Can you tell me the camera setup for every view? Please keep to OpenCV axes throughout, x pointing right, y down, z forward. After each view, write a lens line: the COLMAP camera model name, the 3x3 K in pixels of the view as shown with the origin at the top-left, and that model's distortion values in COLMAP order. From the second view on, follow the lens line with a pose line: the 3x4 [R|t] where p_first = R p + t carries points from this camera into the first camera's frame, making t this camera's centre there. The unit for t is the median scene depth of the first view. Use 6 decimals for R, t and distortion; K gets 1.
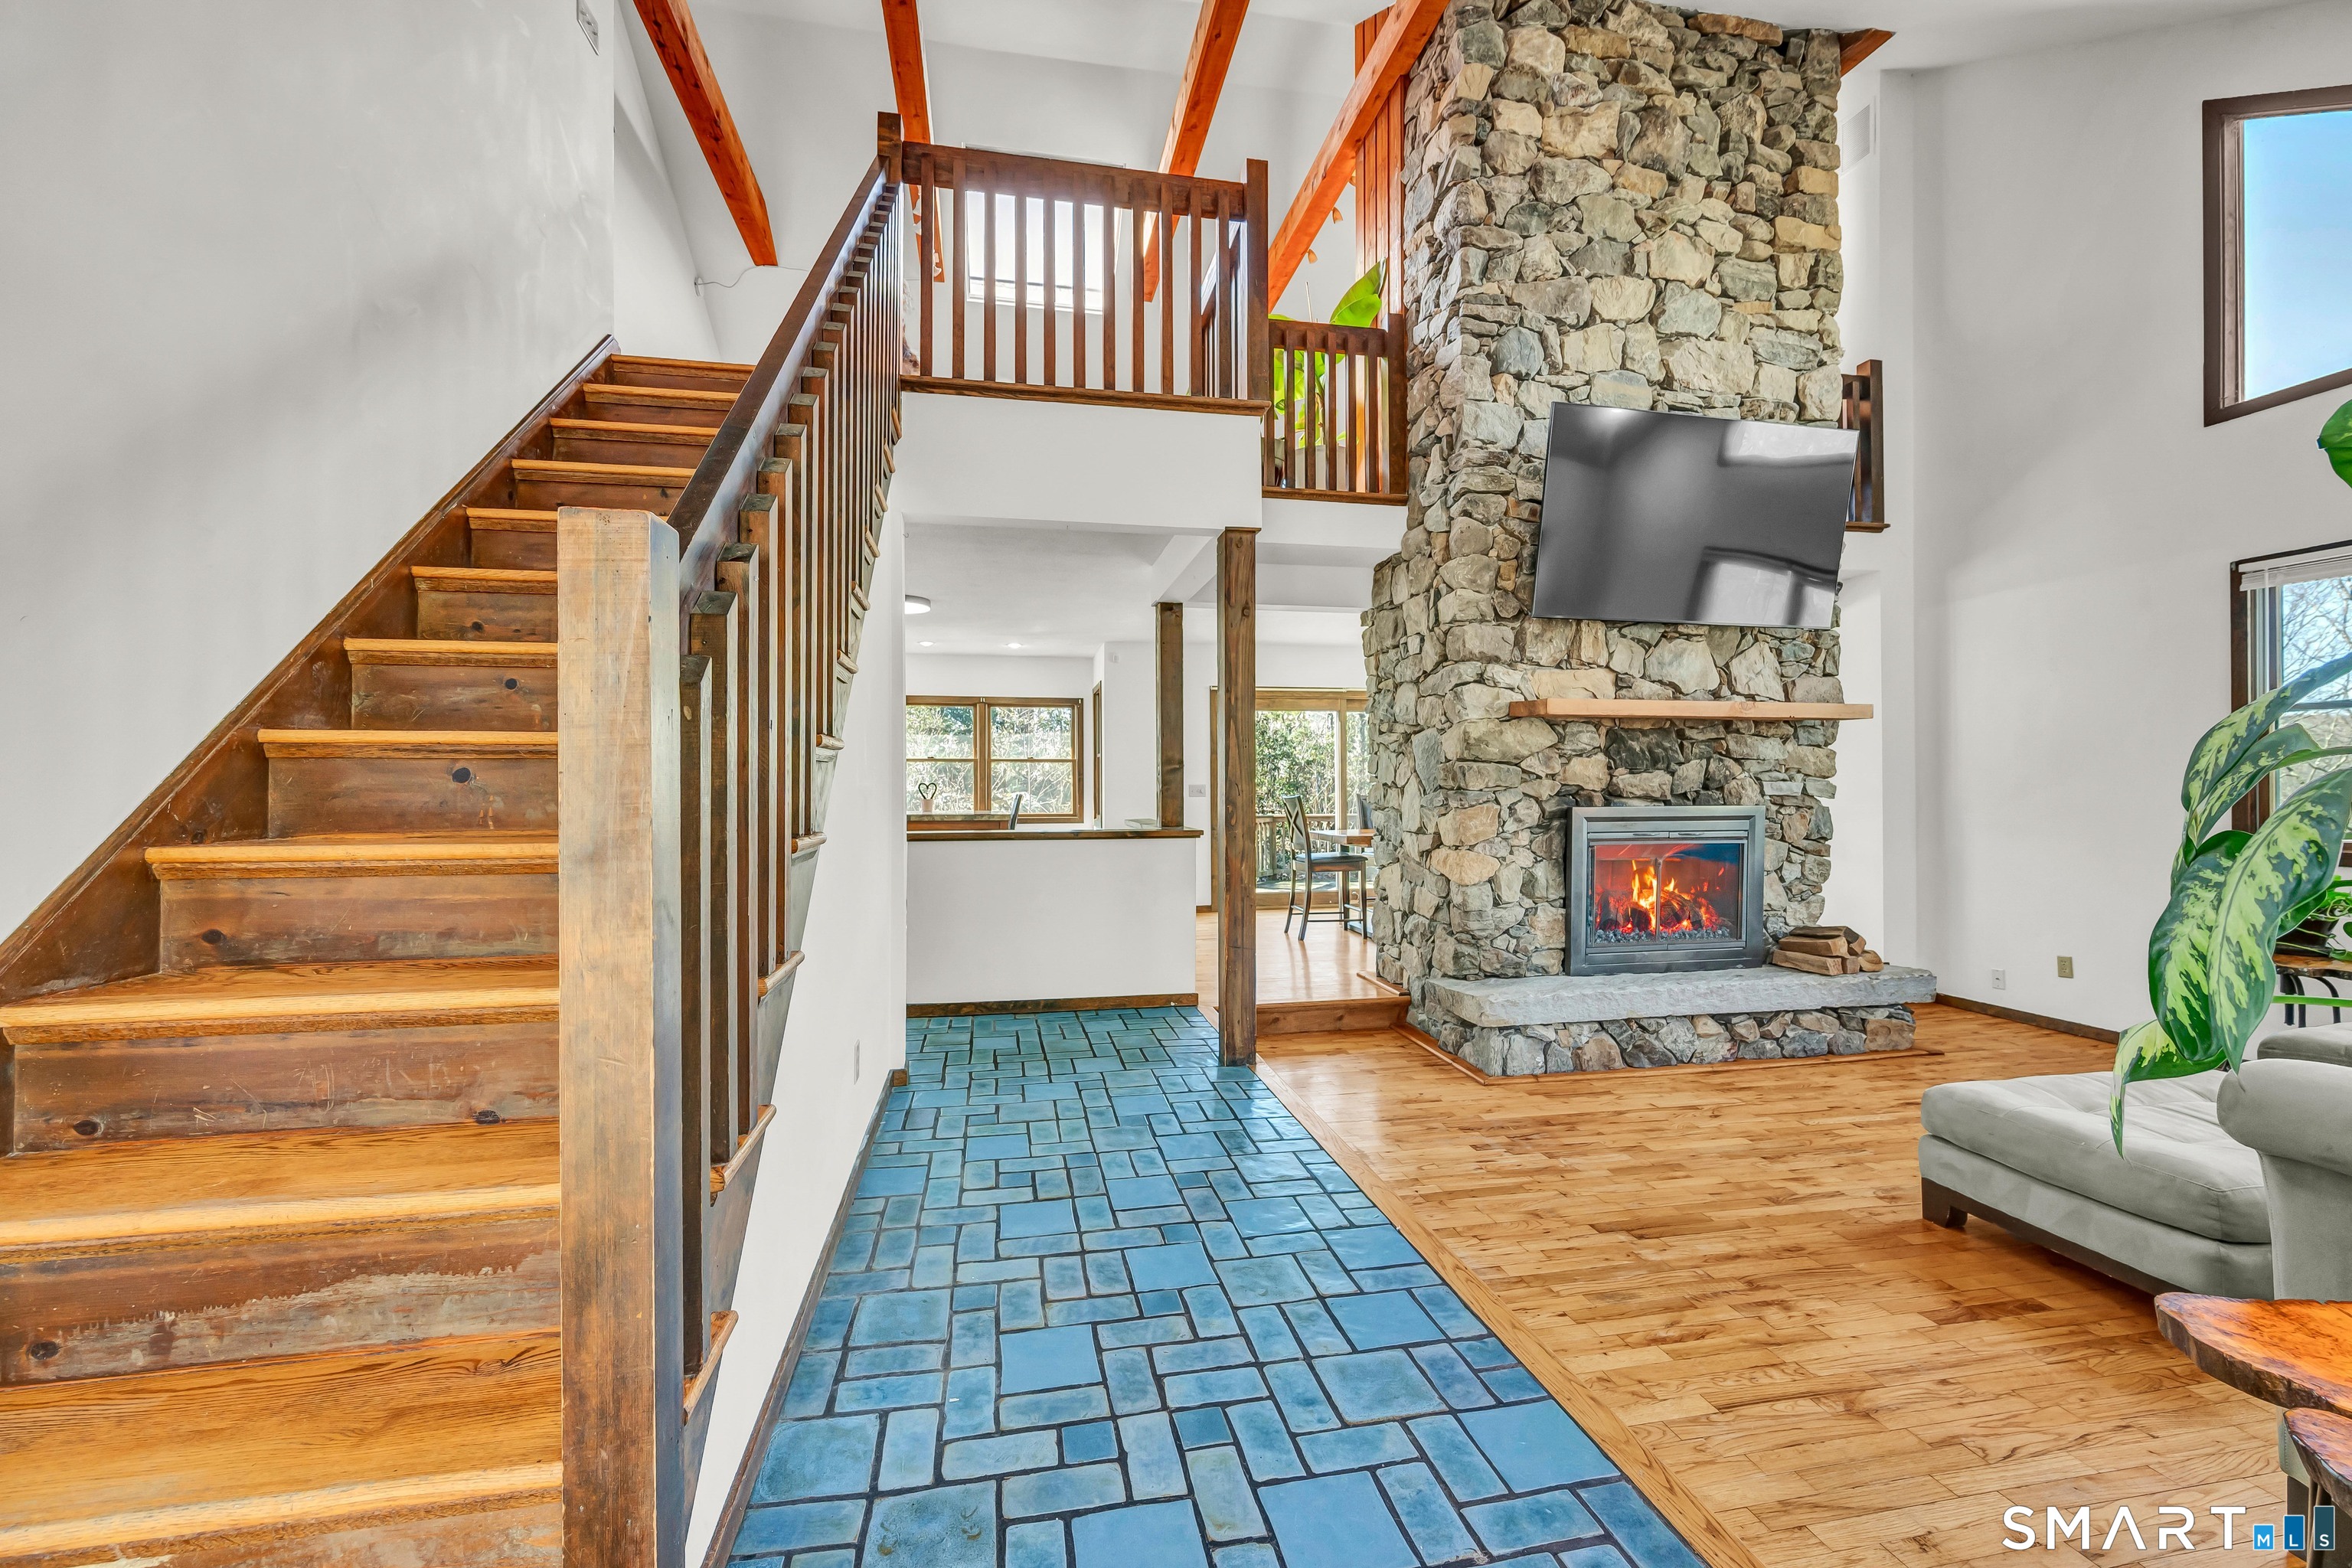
lens RADIAL K [[920.9, 0, 1173.4], [0, 920.9, 784.8], [0, 0, 1]] dist [-0.001178, -0.000241]
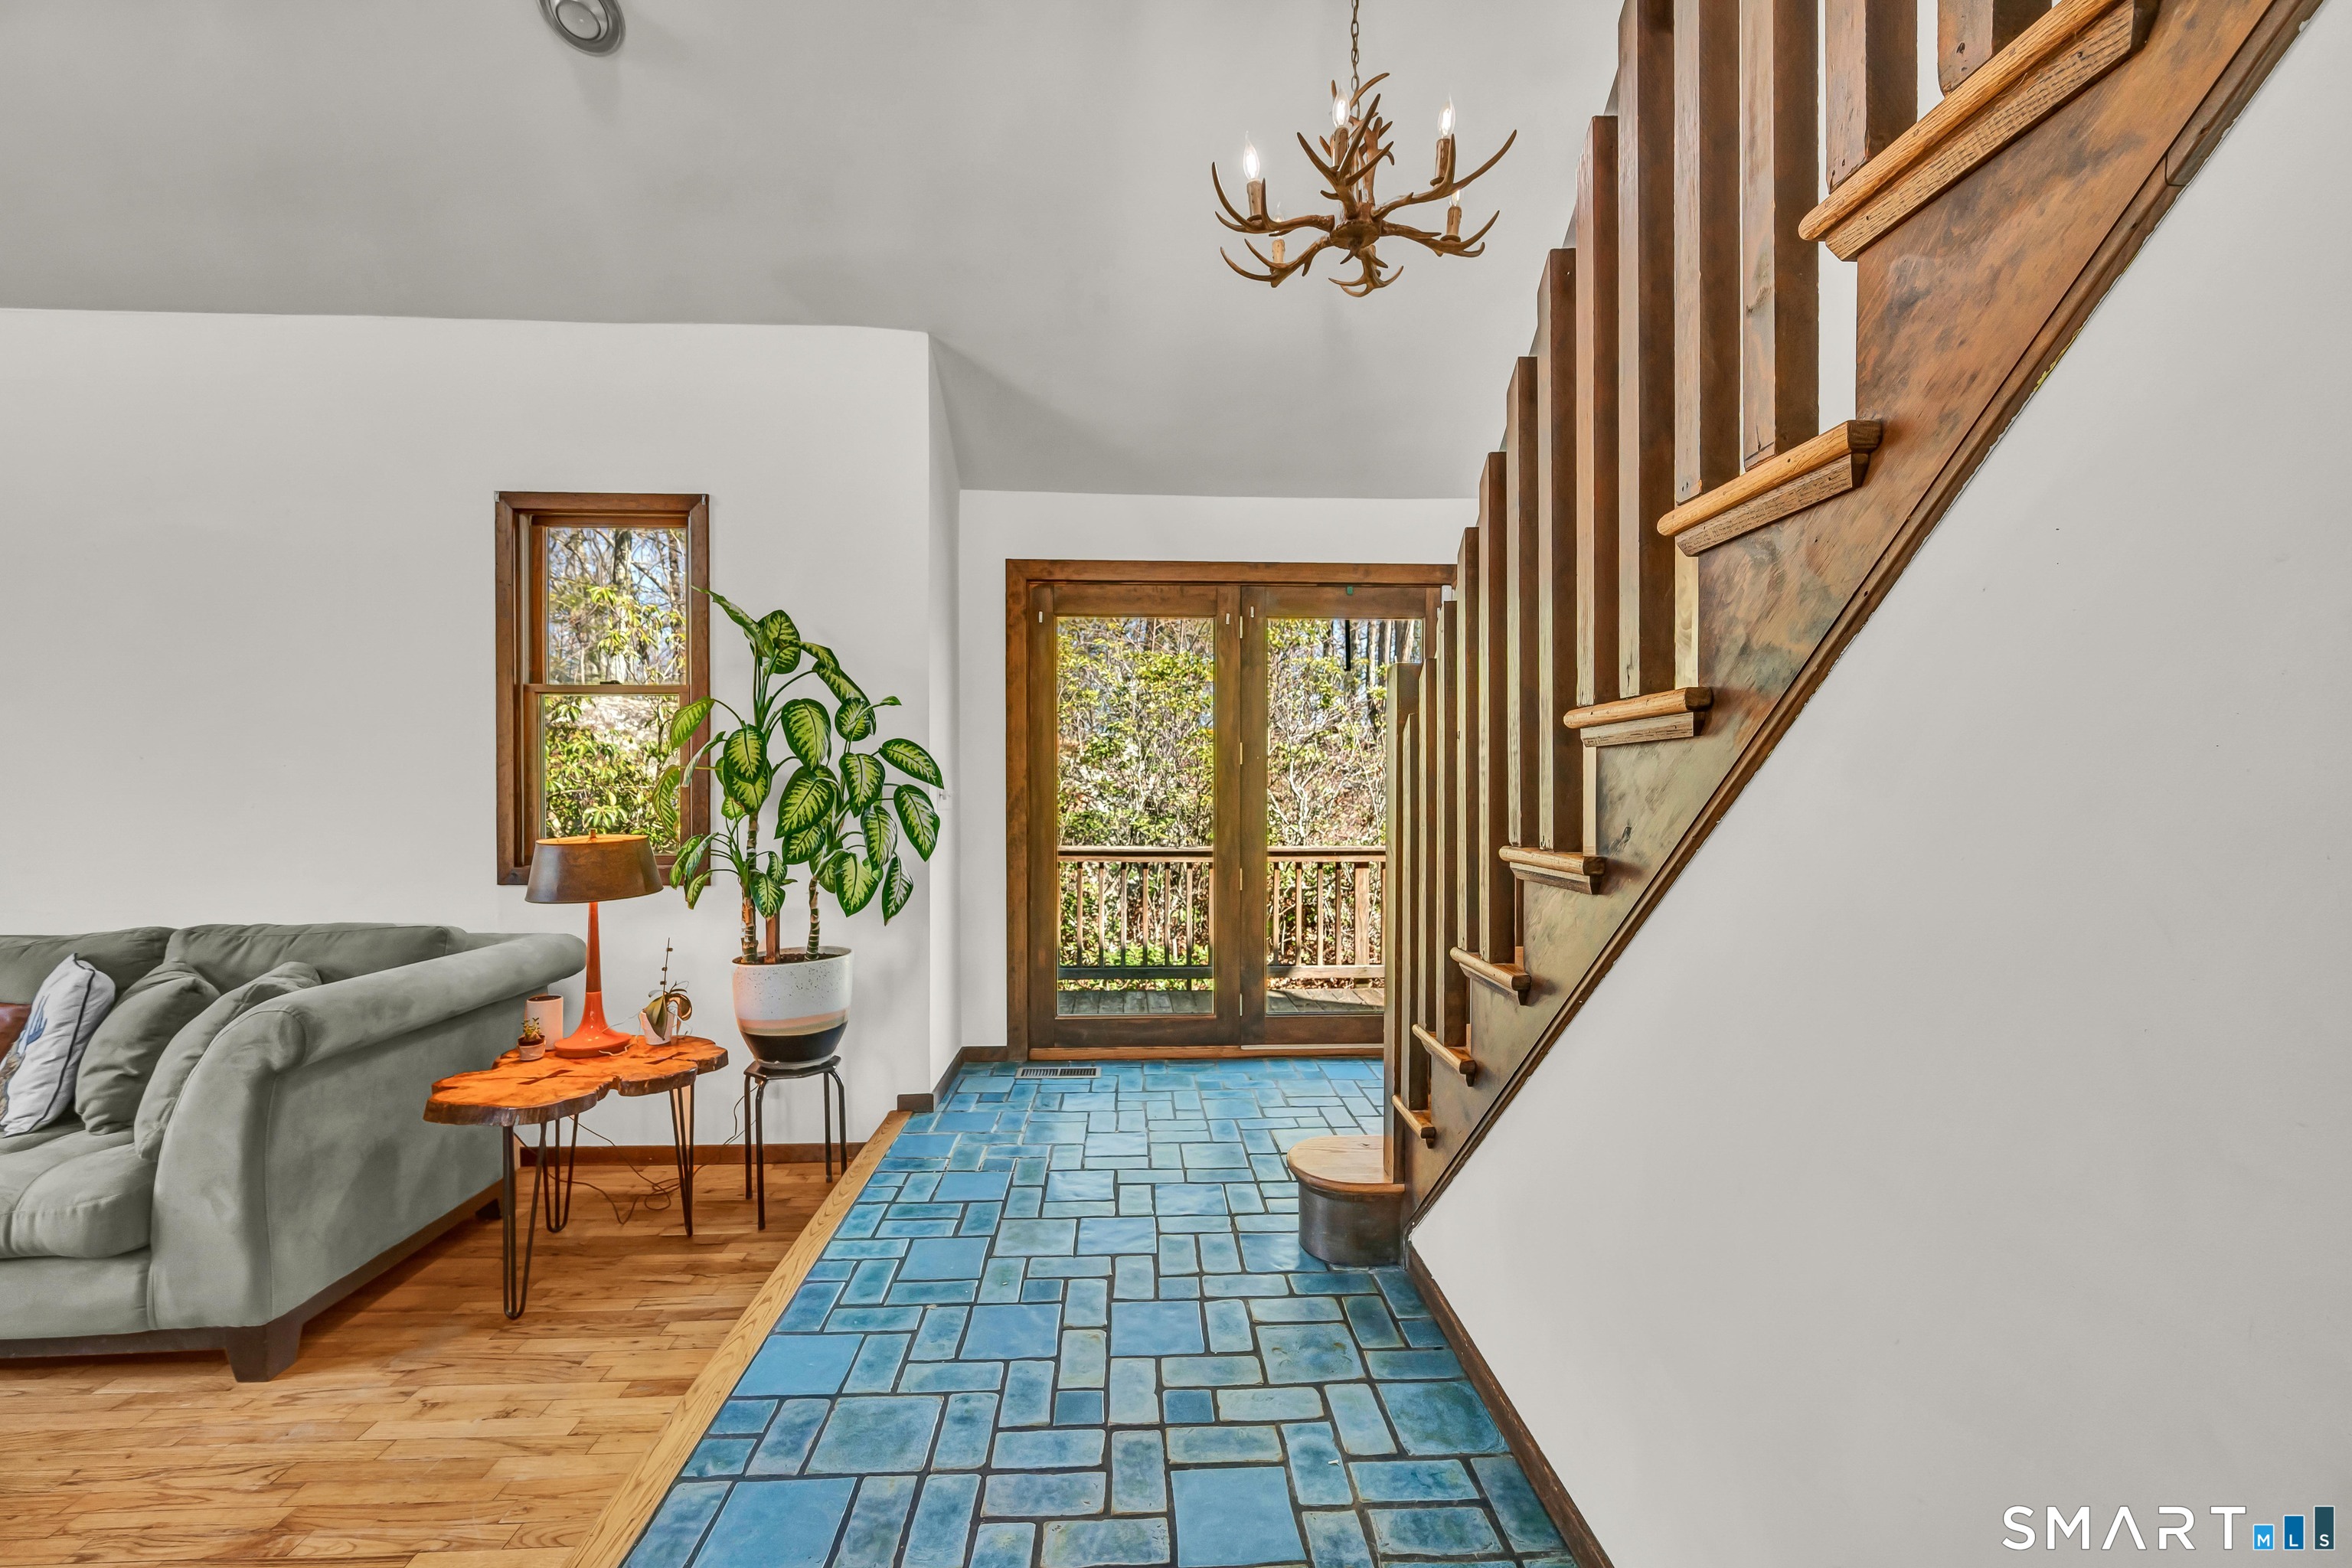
lens RADIAL K [[936.6, 0, 1180.1], [0, 936.6, 786.0], [0, 0, 1]] dist [-0.003249, 0.000374]
pose [[-0.991242, 0.002246, 0.132039, -0.078549], [0.000410, 0.999903, -0.013938, 0.005094], [-0.132058, -0.013762, -0.991146, 0.723035]]
